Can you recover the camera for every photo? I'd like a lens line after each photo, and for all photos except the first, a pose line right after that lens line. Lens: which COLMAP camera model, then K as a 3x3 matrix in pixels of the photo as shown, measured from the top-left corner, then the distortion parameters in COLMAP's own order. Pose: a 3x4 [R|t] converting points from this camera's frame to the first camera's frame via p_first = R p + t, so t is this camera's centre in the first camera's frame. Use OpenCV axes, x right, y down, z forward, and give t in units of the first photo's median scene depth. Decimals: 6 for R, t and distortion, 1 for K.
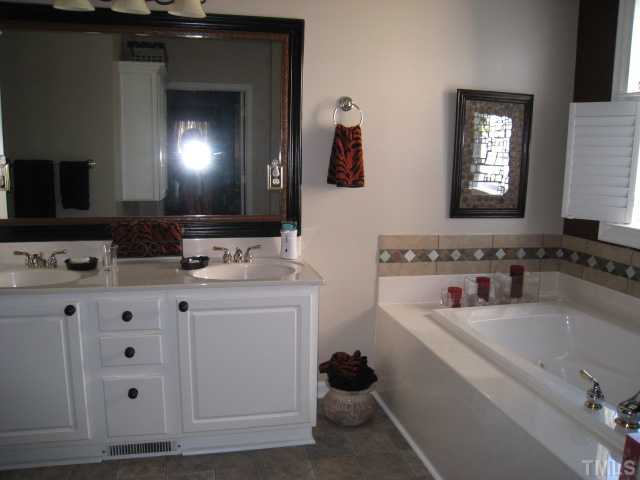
lens RADIAL K [[516.8, 0, 320.0], [0, 516.8, 240.0], [0, 0, 1]] dist [-0.156961, 0.085800]
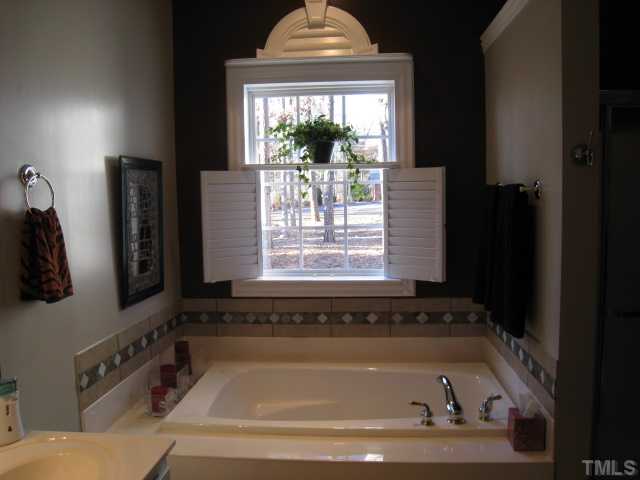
lens RADIAL K [[516.8, 0, 320.0], [0, 516.8, 240.0], [0, 0, 1]] dist [-0.156961, 0.085800]
pose [[0.301492, -0.105243, 0.947643, -0.445018], [0.174027, 0.983268, 0.053833, -0.154402], [-0.937453, 0.148685, 0.314762, 0.463712]]
